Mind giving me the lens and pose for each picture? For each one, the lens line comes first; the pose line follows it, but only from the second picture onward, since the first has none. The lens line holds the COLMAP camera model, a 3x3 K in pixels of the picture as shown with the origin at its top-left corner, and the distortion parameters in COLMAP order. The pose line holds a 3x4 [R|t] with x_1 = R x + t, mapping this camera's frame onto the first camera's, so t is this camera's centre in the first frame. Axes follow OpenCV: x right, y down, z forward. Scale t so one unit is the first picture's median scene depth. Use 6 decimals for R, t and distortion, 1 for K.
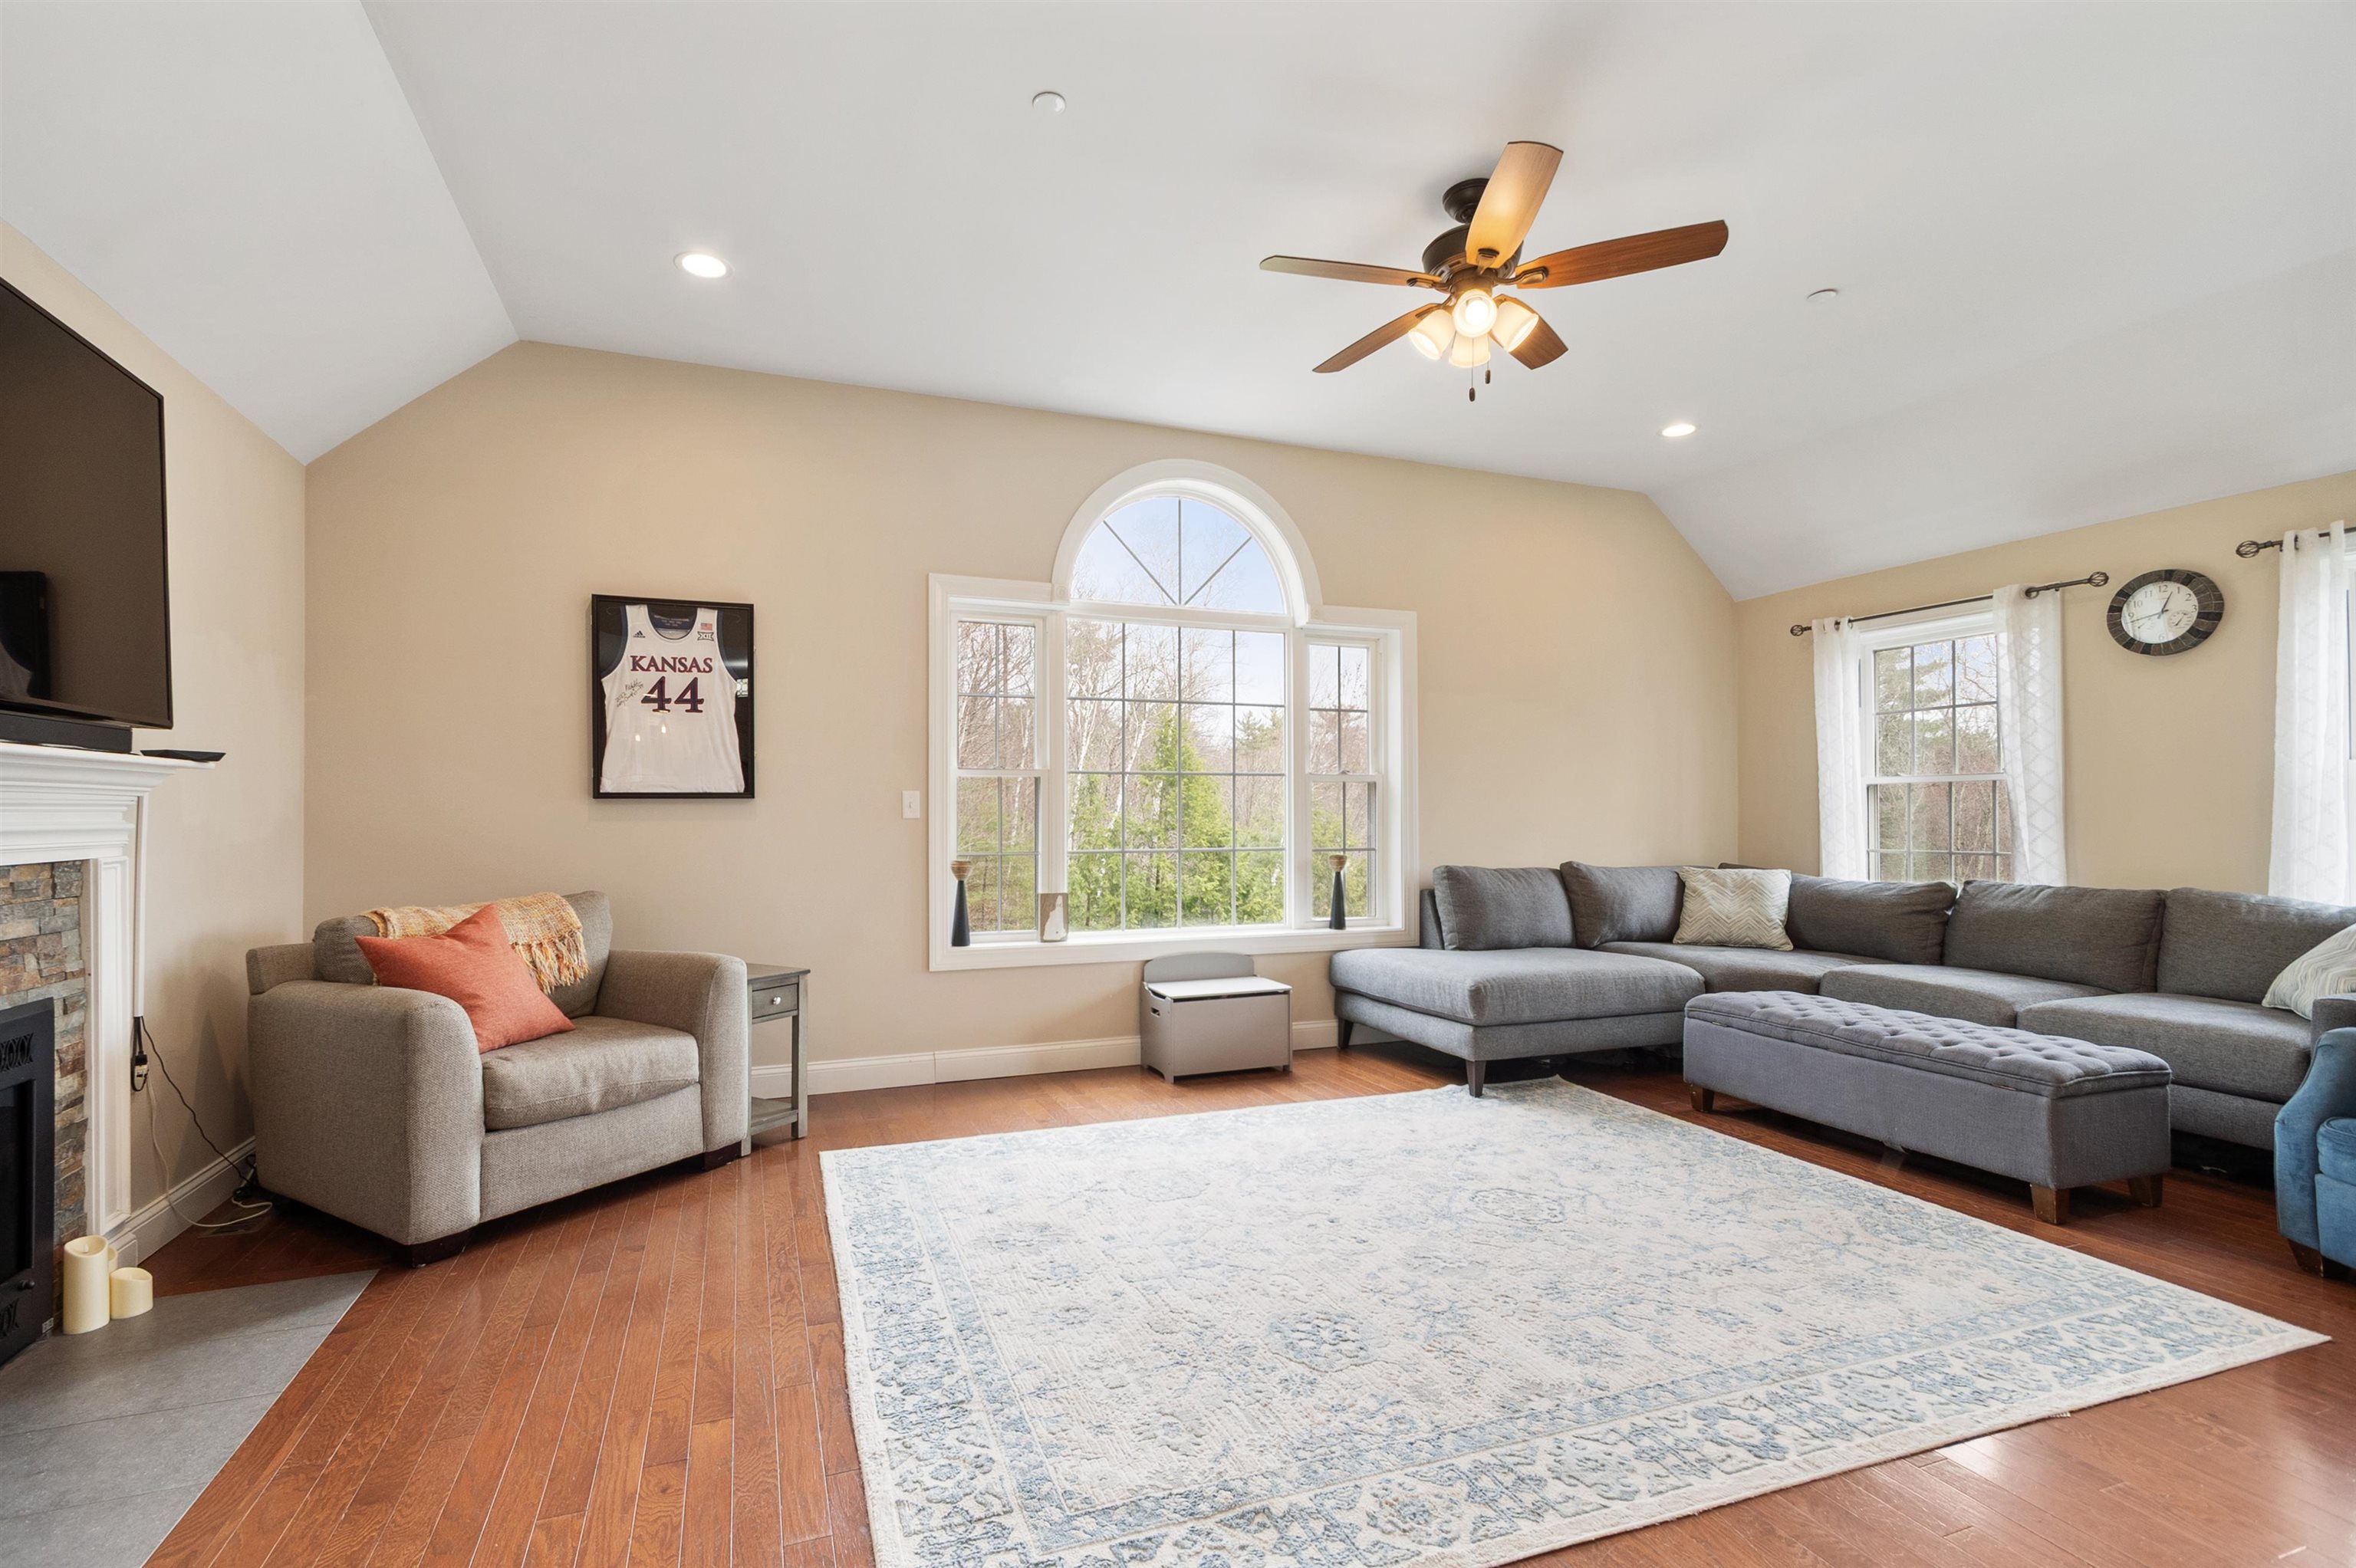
lens RADIAL K [[1044.3, 0, 1102.6], [0, 1044.3, 810.9], [0, 0, 1]] dist [-0.000534, 0.000924]
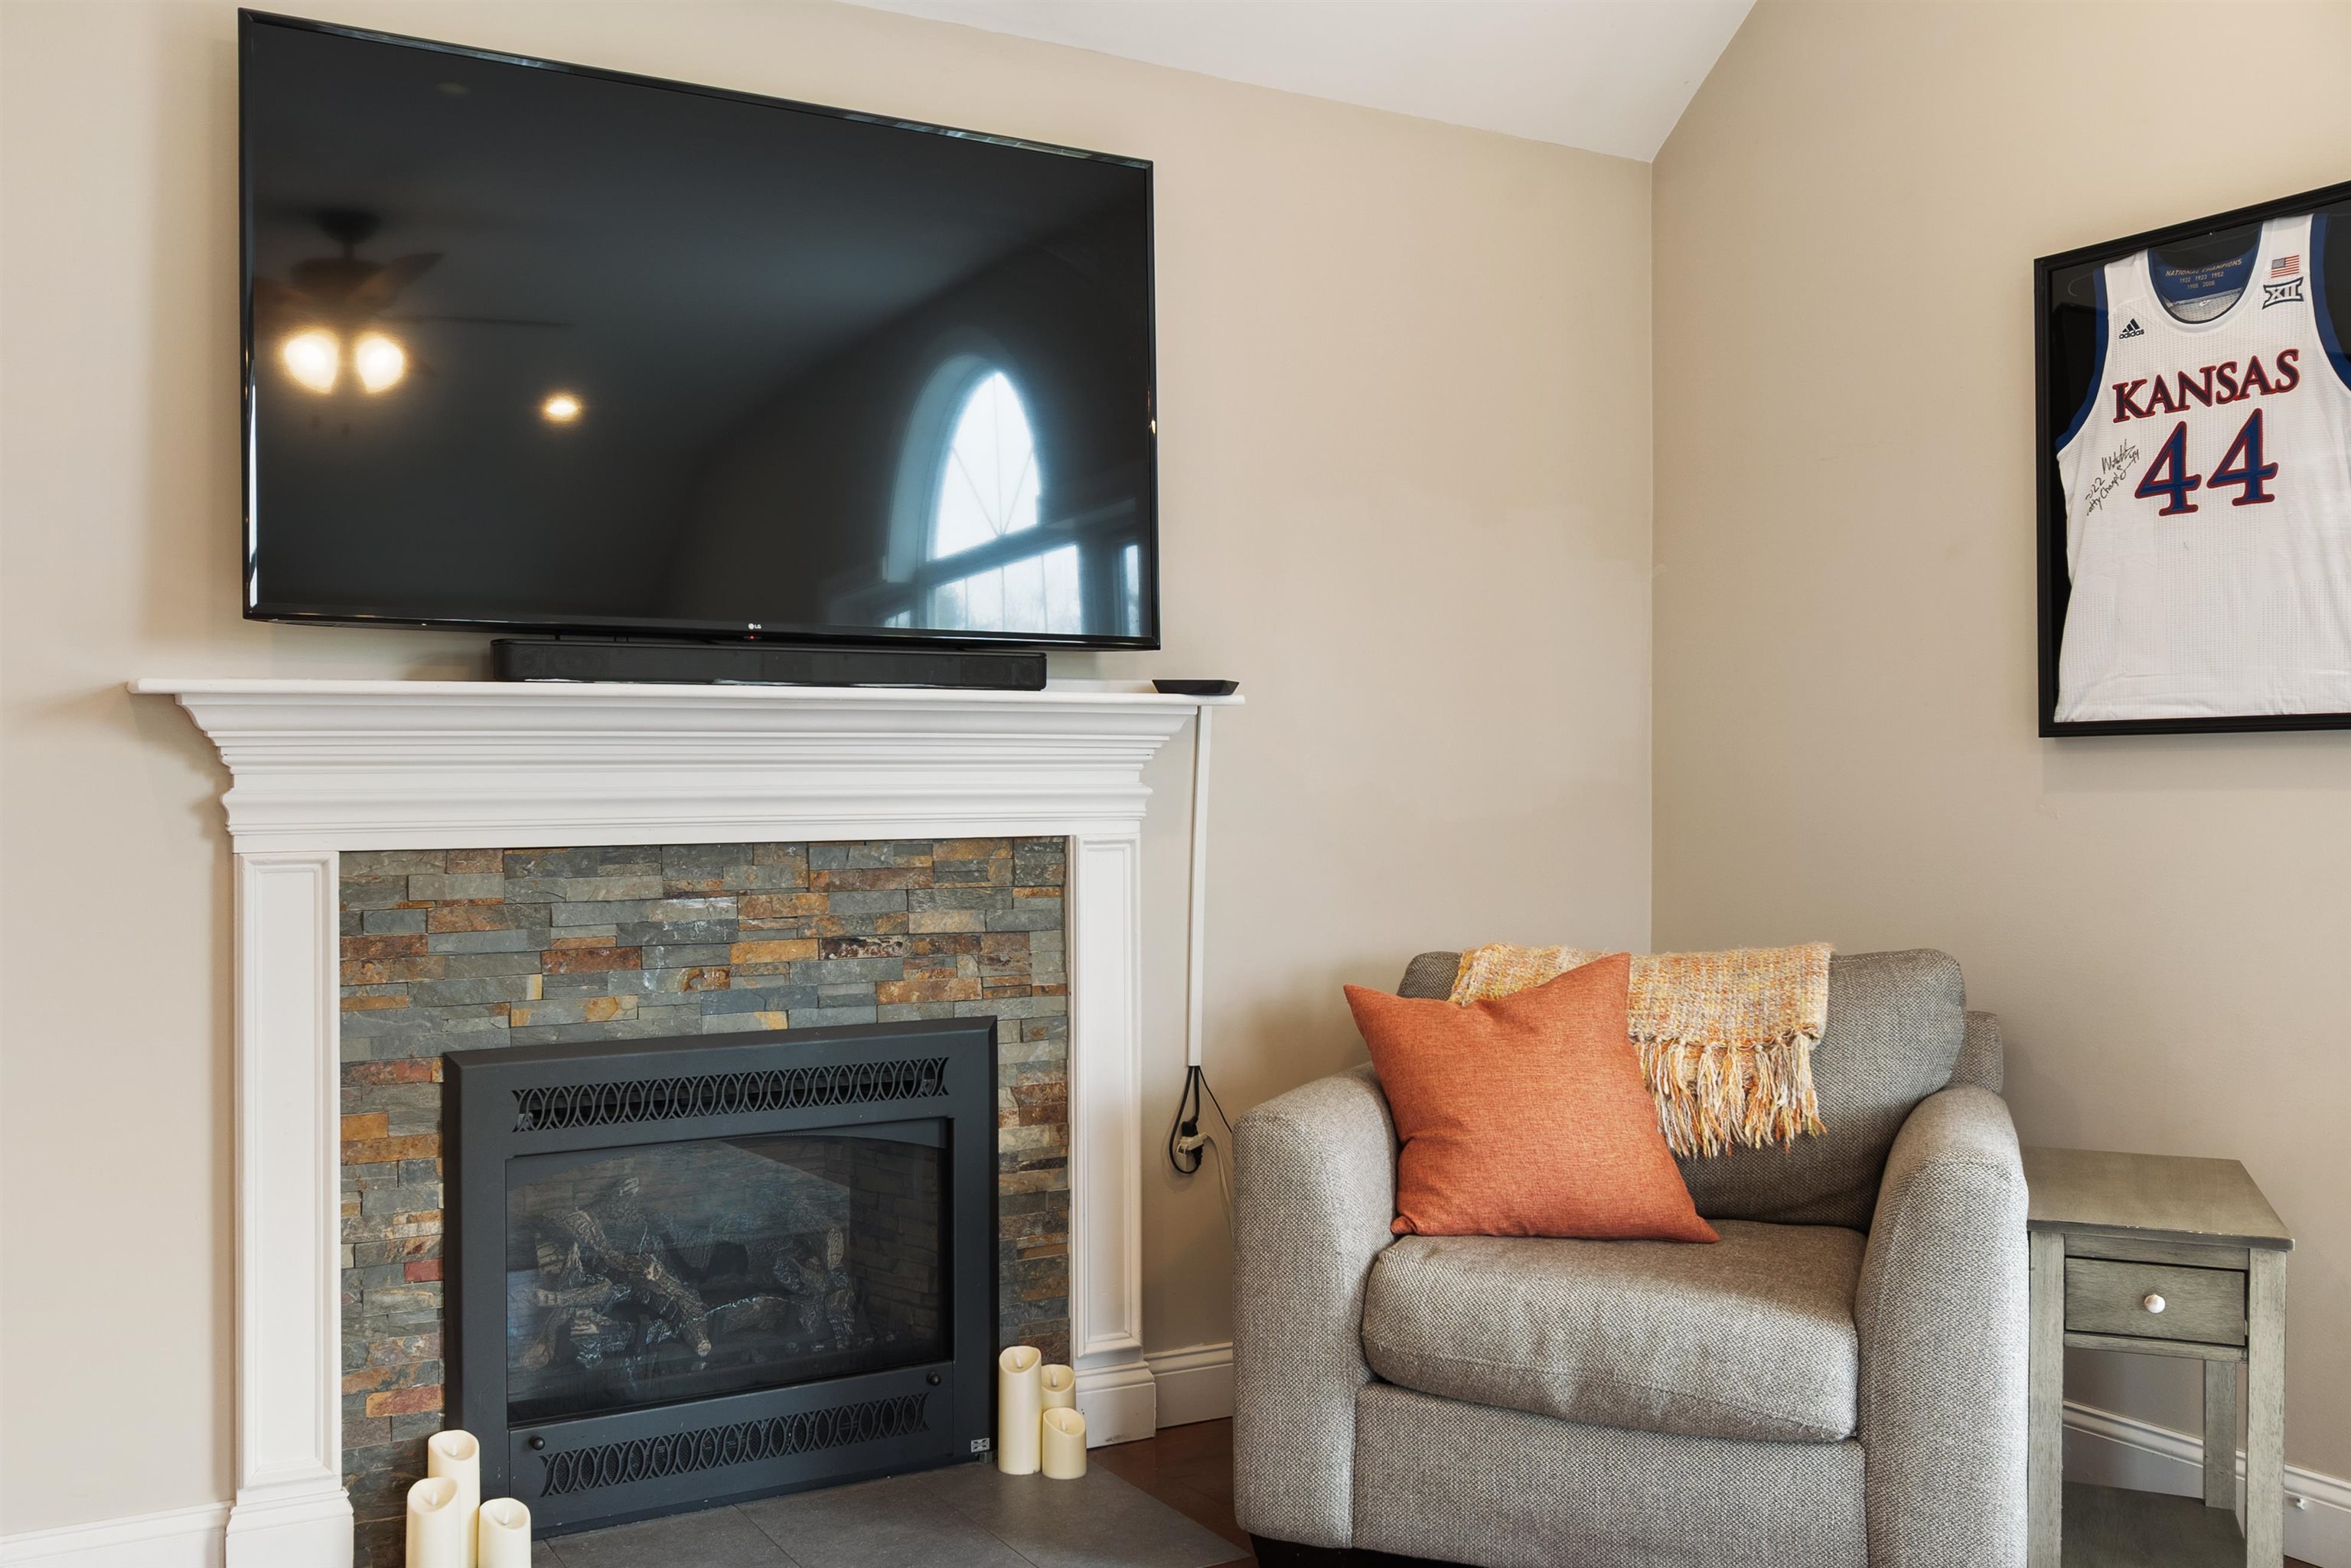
lens RADIAL K [[2130.6, 0, 1172.5], [0, 2130.6, 777.4], [0, 0, 1]] dist [0.014410, 0.000000]
pose [[0.173251, 0.006034, -0.984859, 0.355303], [0.004557, 0.999966, 0.006929, -0.003223], [0.984867, -0.005688, 0.173218, 0.566527]]
